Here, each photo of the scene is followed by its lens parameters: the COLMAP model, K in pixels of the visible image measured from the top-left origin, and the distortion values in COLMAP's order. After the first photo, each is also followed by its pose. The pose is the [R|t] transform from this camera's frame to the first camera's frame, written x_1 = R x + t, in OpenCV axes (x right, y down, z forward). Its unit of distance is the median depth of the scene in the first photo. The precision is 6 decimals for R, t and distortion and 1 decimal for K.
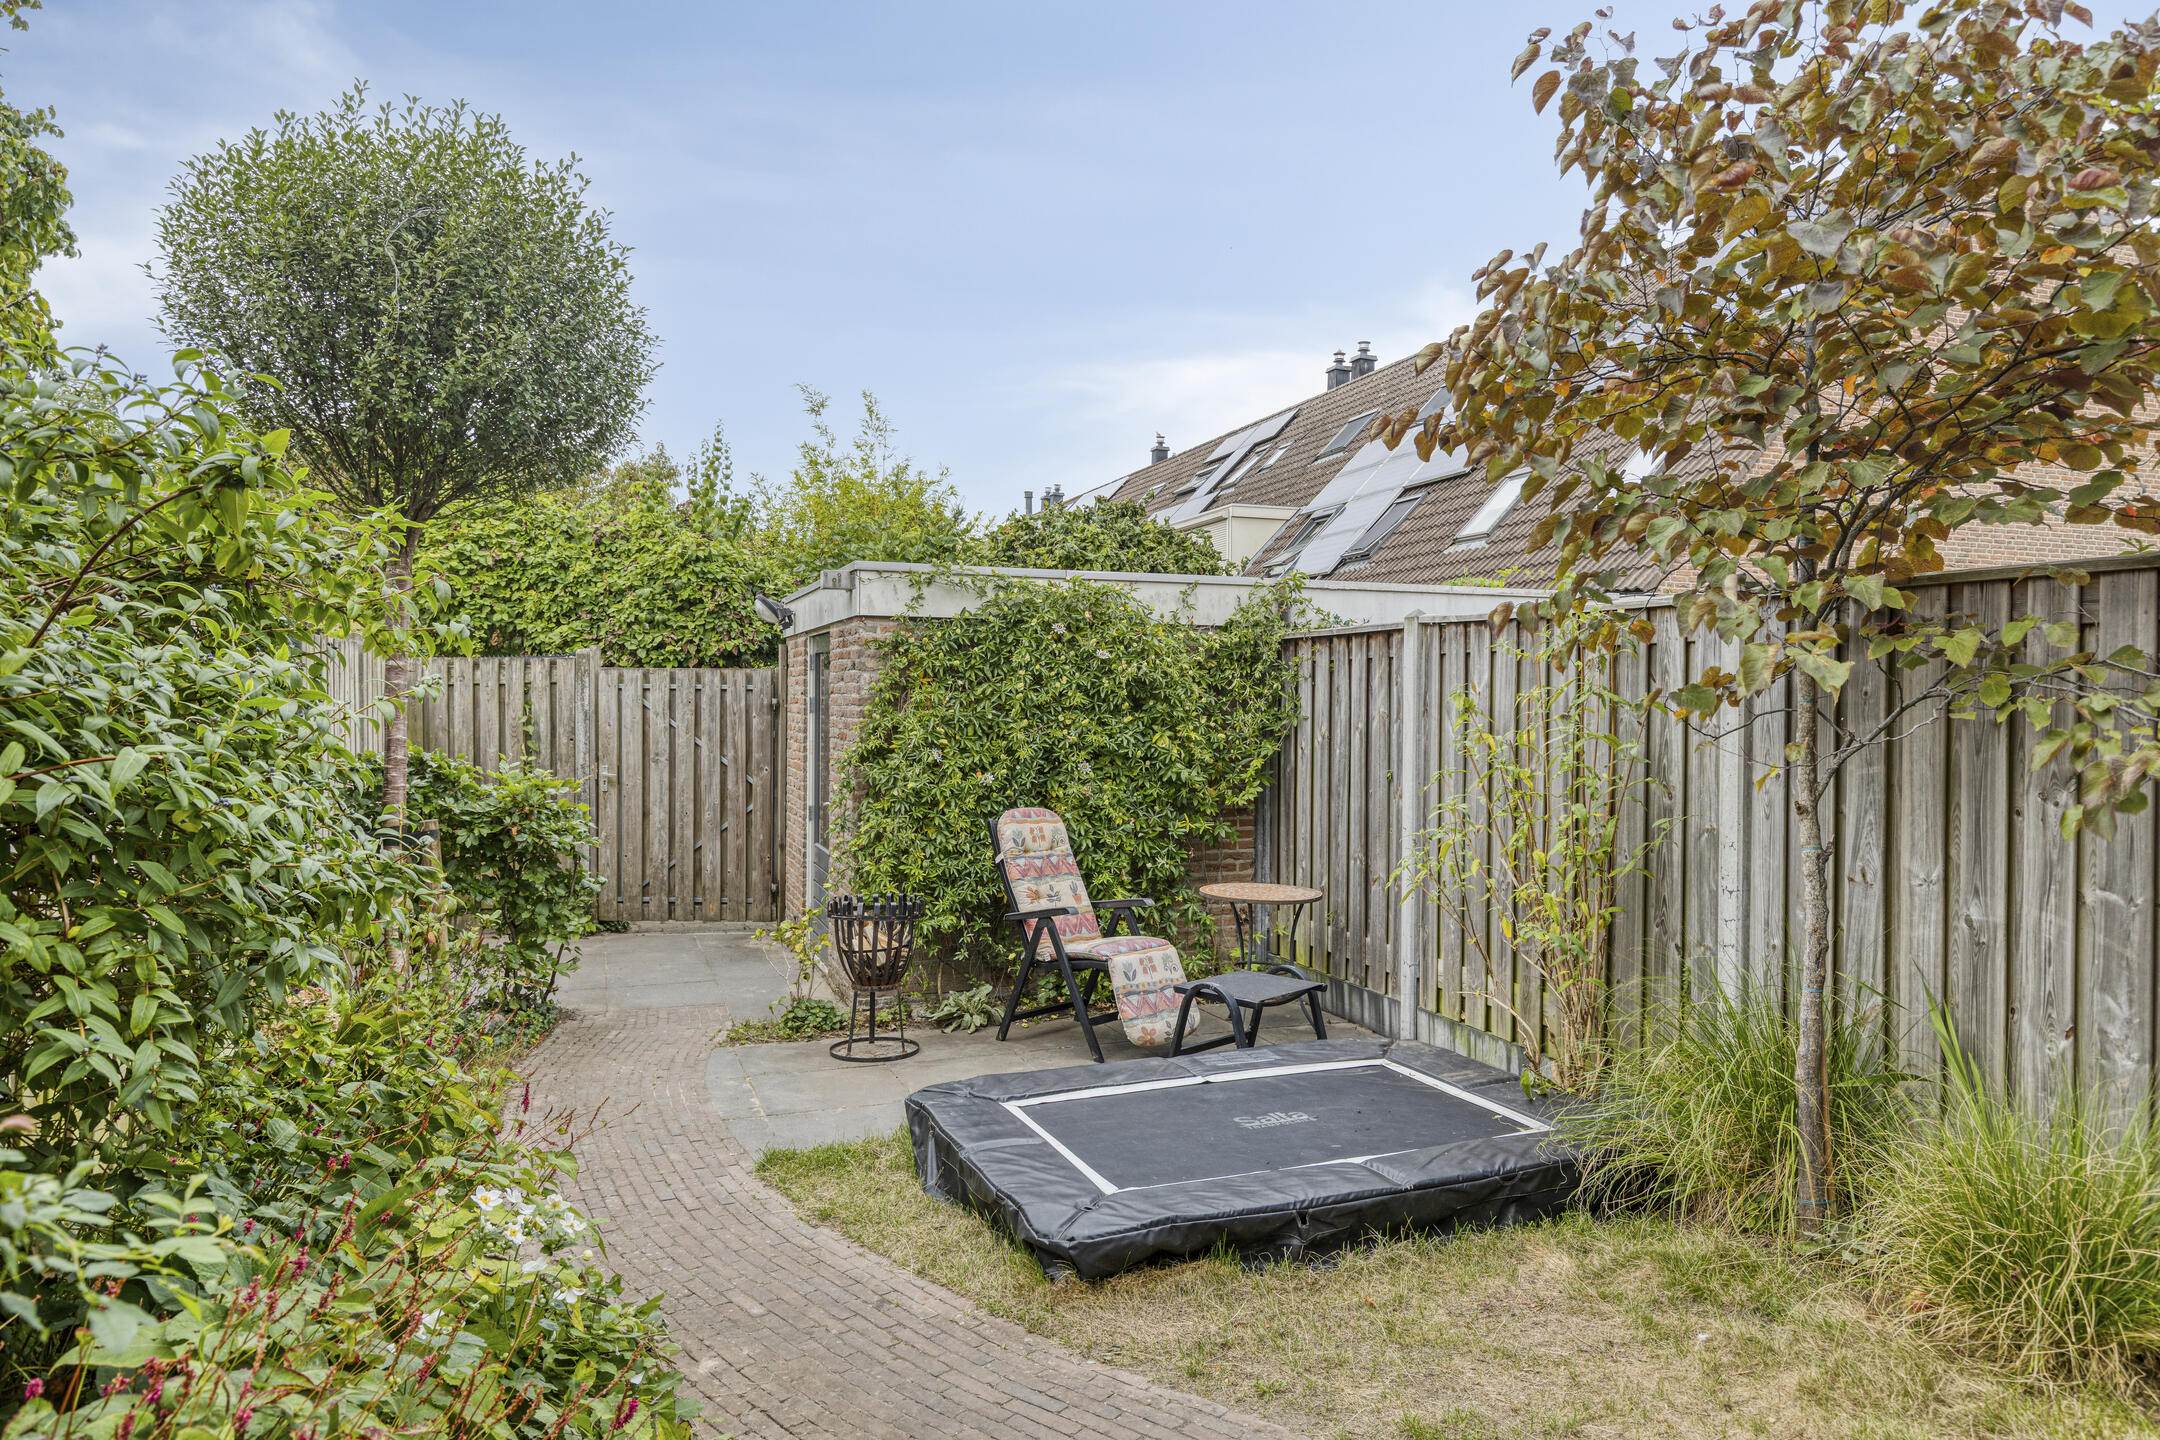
lens RADIAL K [[1355.3, 0, 1082.3], [0, 1355.3, 703.1], [0, 0, 1]] dist [-0.000639, -0.001331]
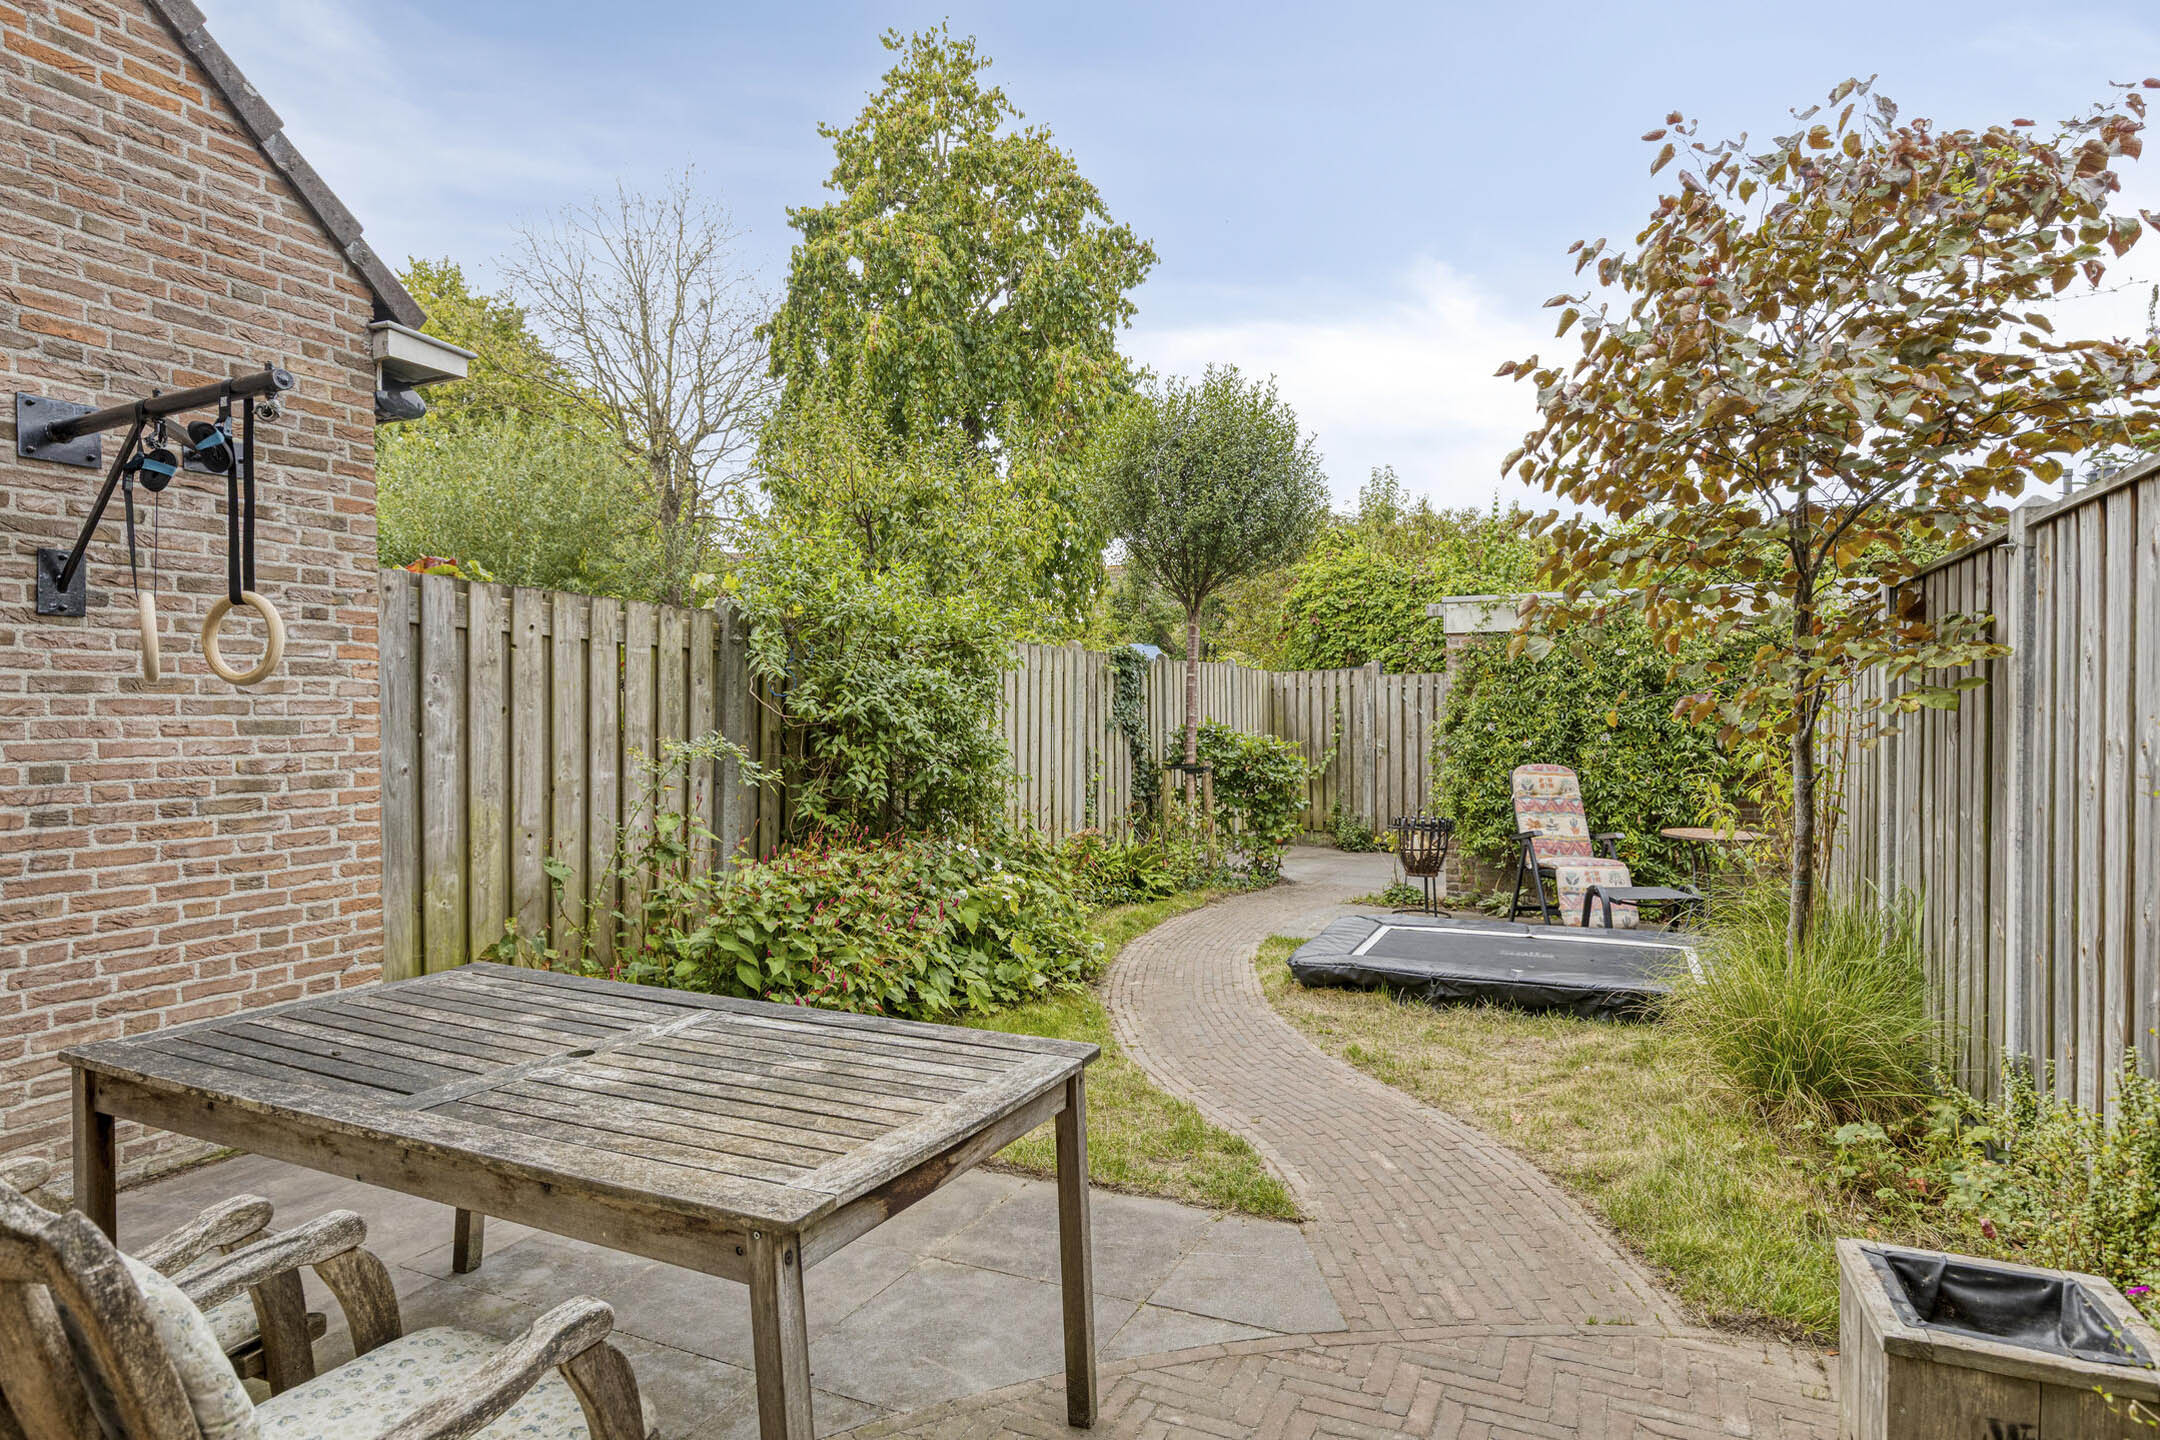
lens RADIAL K [[1247.8, 0, 1078.6], [0, 1247.8, 724.8], [0, 0, 1]] dist [-0.003665, -0.002239]
pose [[0.666831, -0.001034, -0.745208, 0.591847], [0.007187, 0.999961, 0.005043, 0.026065], [0.745175, -0.008719, 0.666813, -0.216352]]
